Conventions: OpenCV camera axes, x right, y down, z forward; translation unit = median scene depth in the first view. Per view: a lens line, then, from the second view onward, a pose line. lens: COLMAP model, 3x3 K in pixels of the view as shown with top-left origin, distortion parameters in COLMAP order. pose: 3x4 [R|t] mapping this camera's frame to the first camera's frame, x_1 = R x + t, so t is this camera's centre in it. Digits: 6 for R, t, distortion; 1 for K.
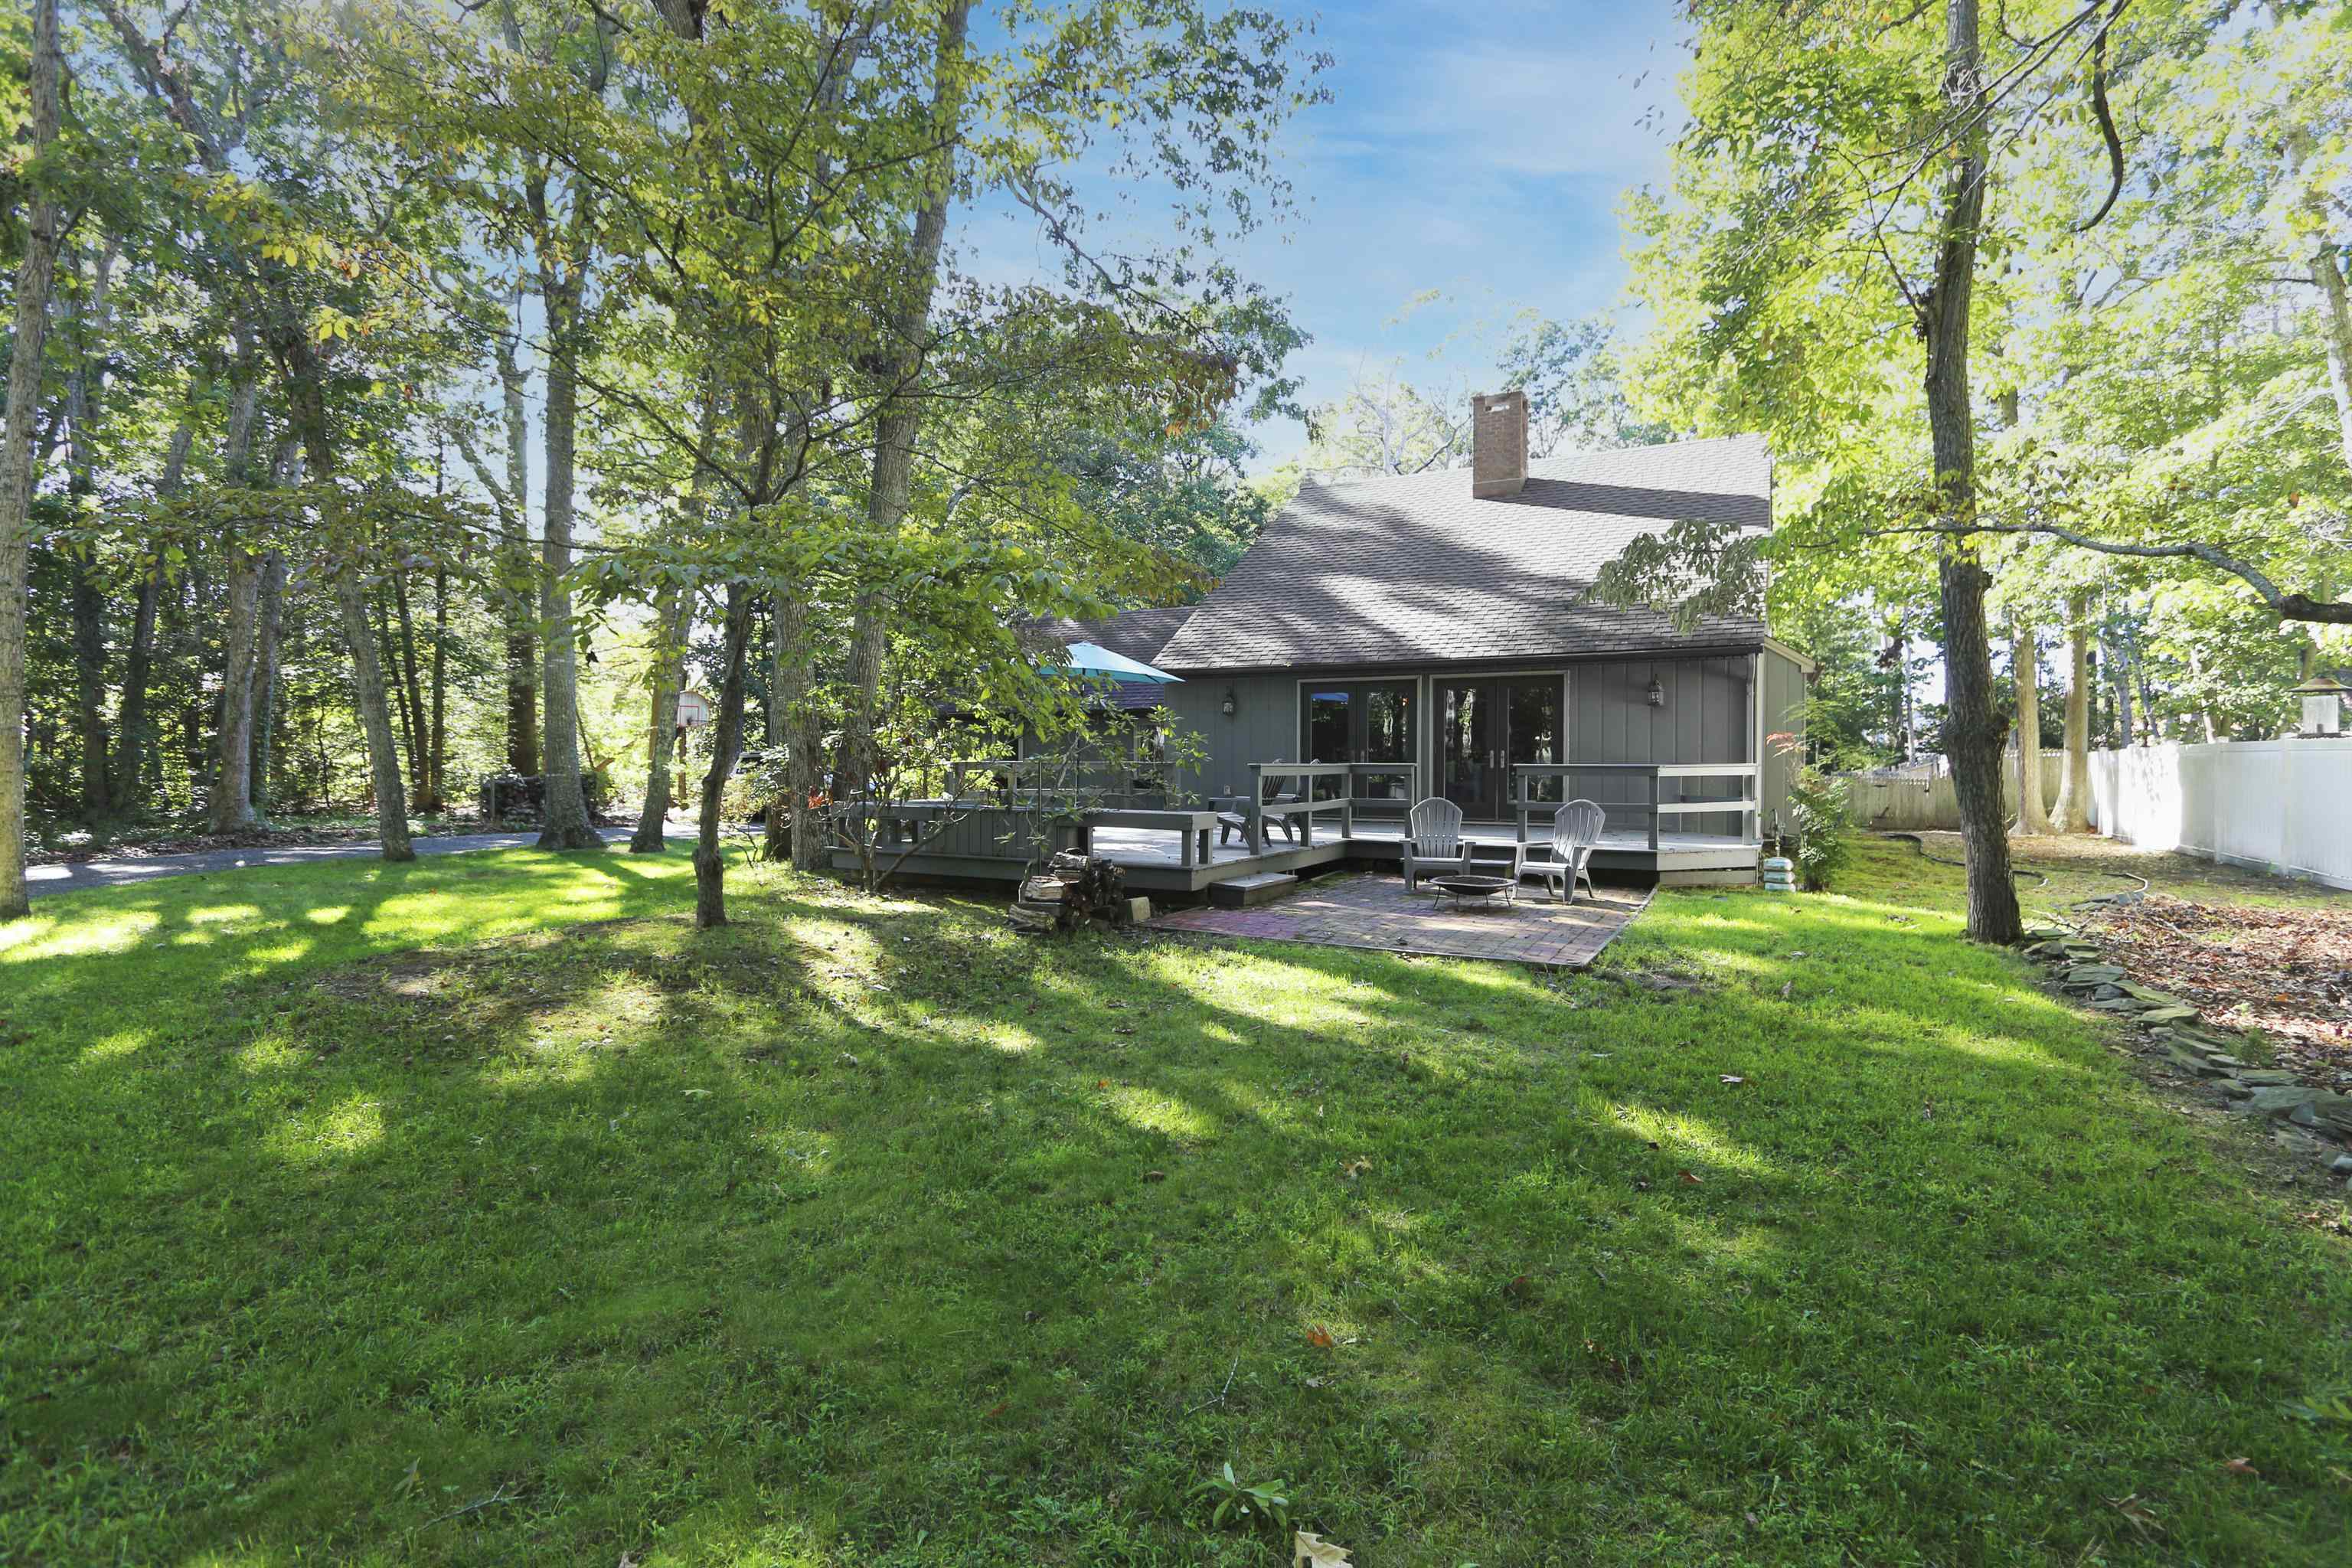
lens RADIAL K [[1082.2, 0, 1166.5], [0, 1082.2, 783.9], [0, 0, 1]] dist [0.002516, -0.000128]
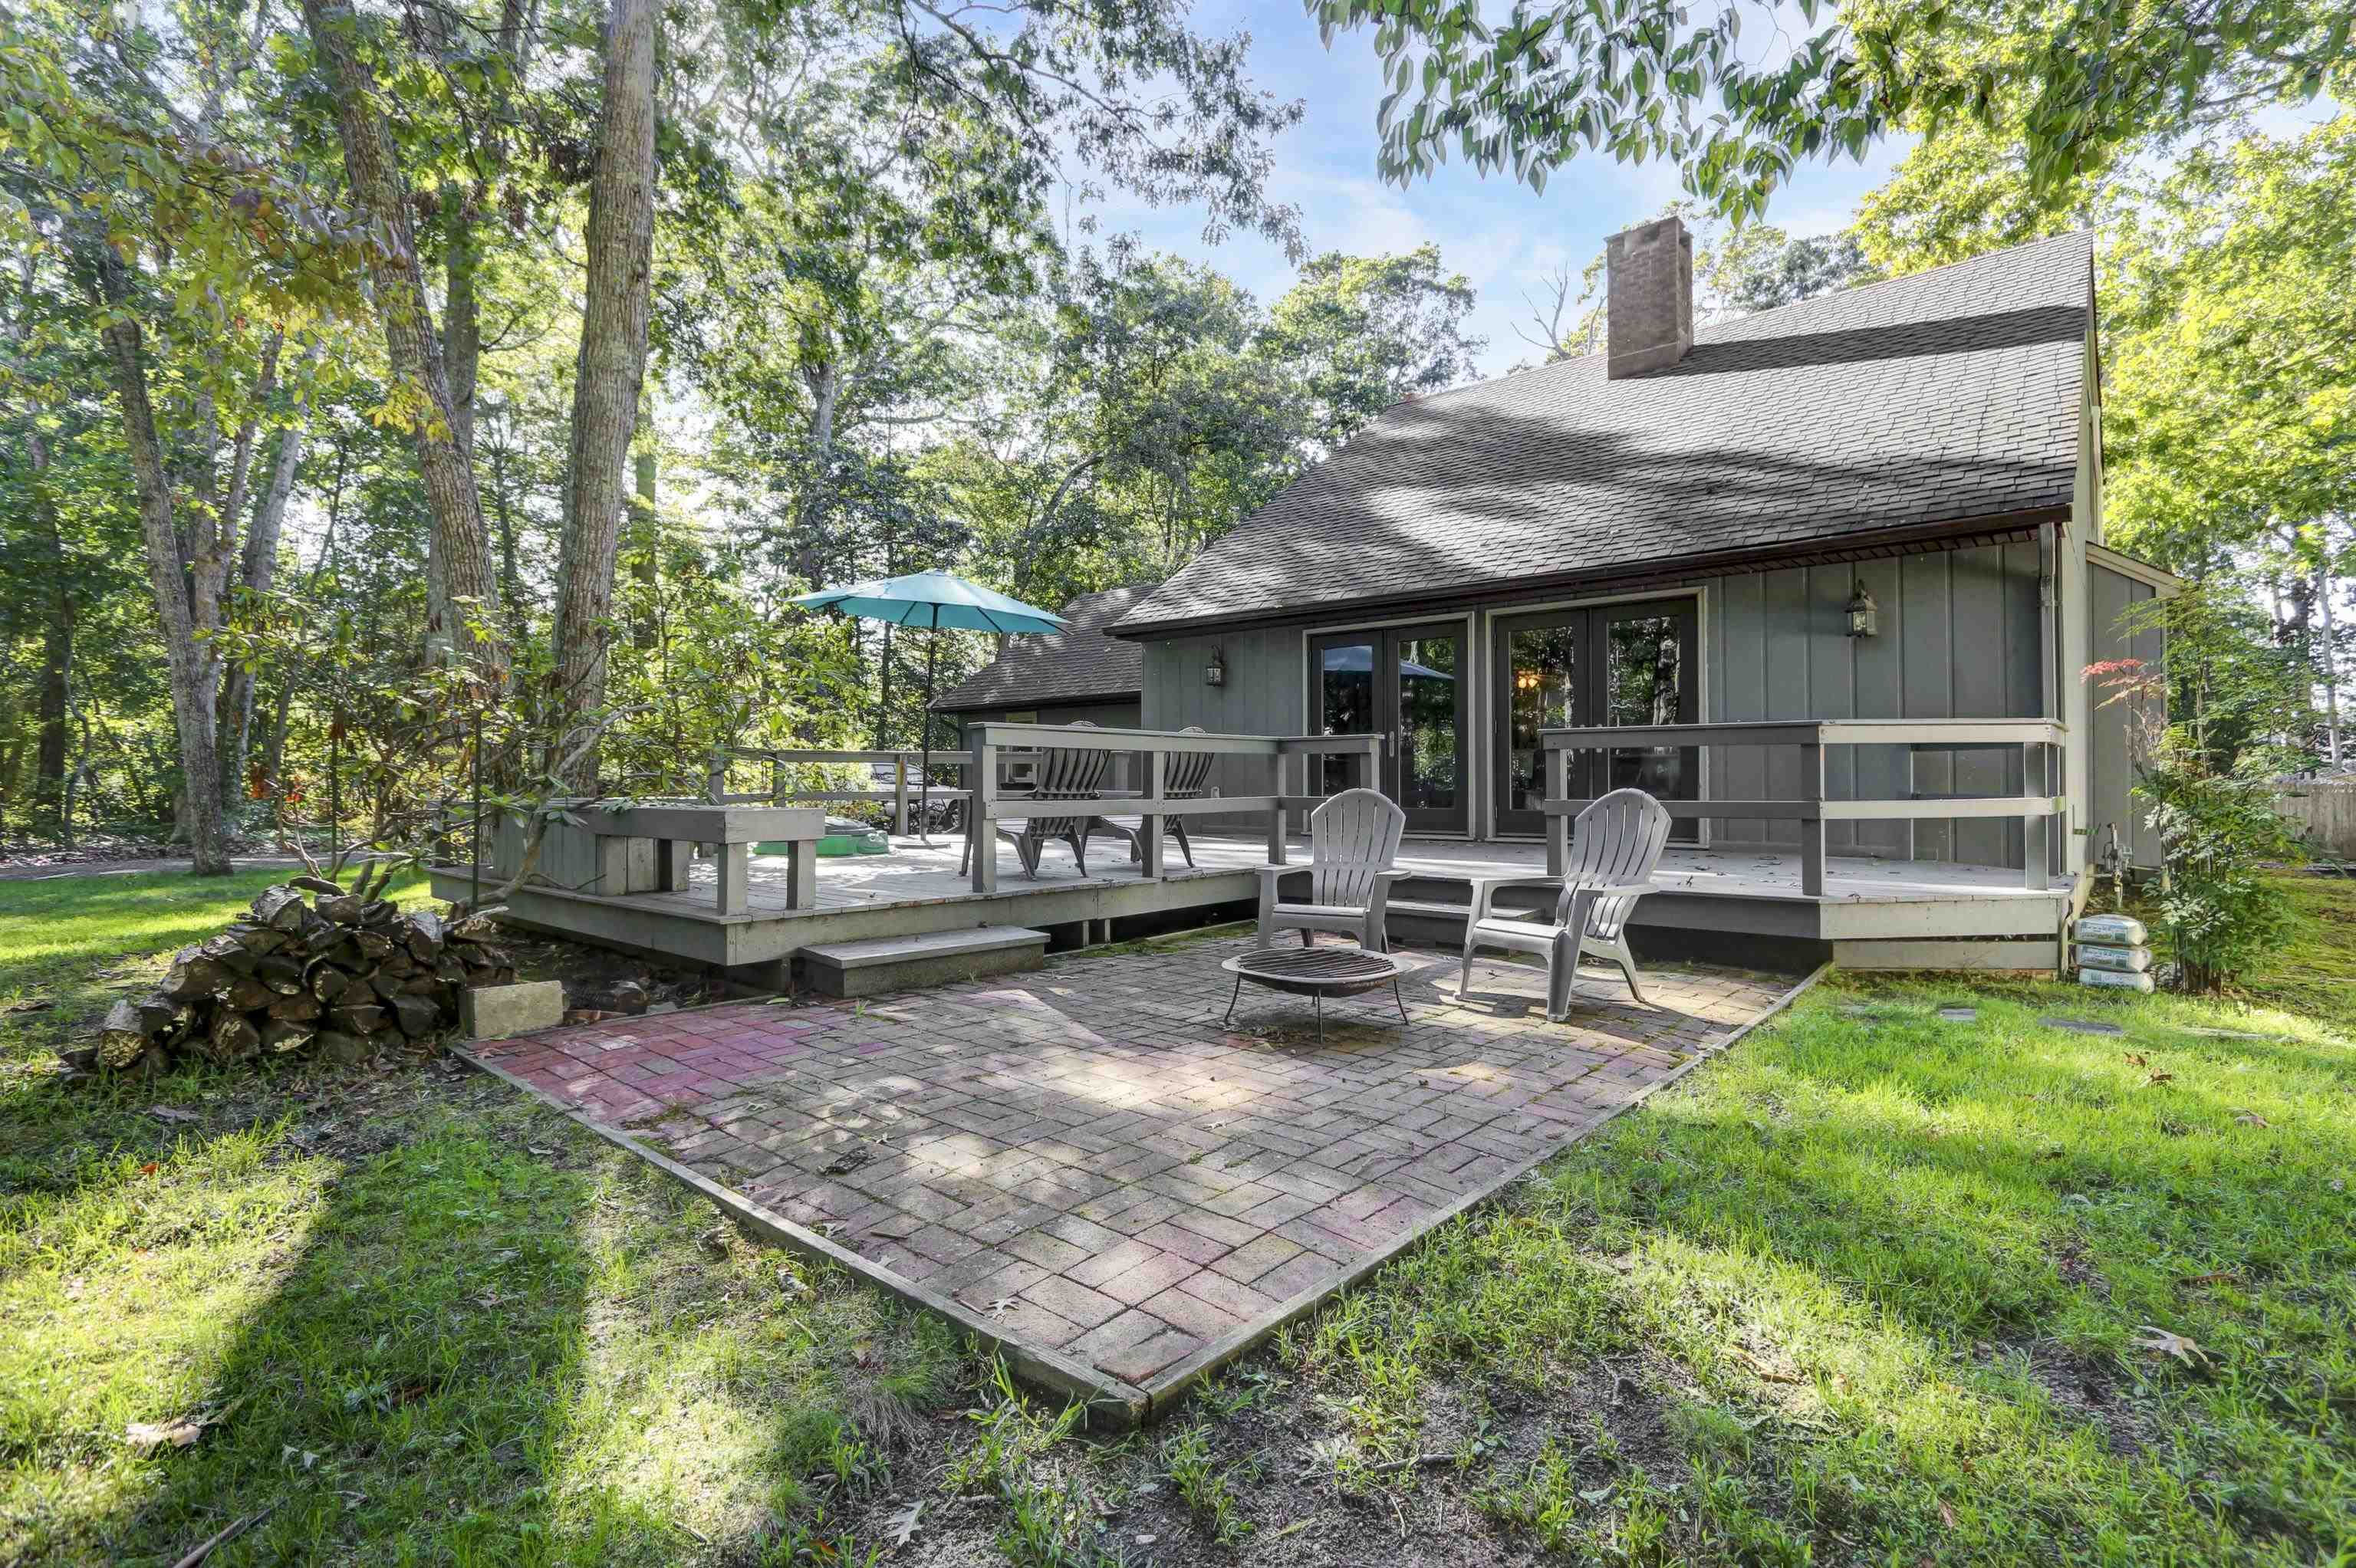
lens RADIAL K [[1083.9, 0, 1186.9], [0, 1083.9, 771.9], [0, 0, 1]] dist [0.002516, -0.000128]
pose [[0.979068, -0.004254, -0.203487, 0.262986], [-0.002069, 0.999522, -0.030848, 0.020225], [0.203521, 0.030623, 0.978592, 0.445740]]
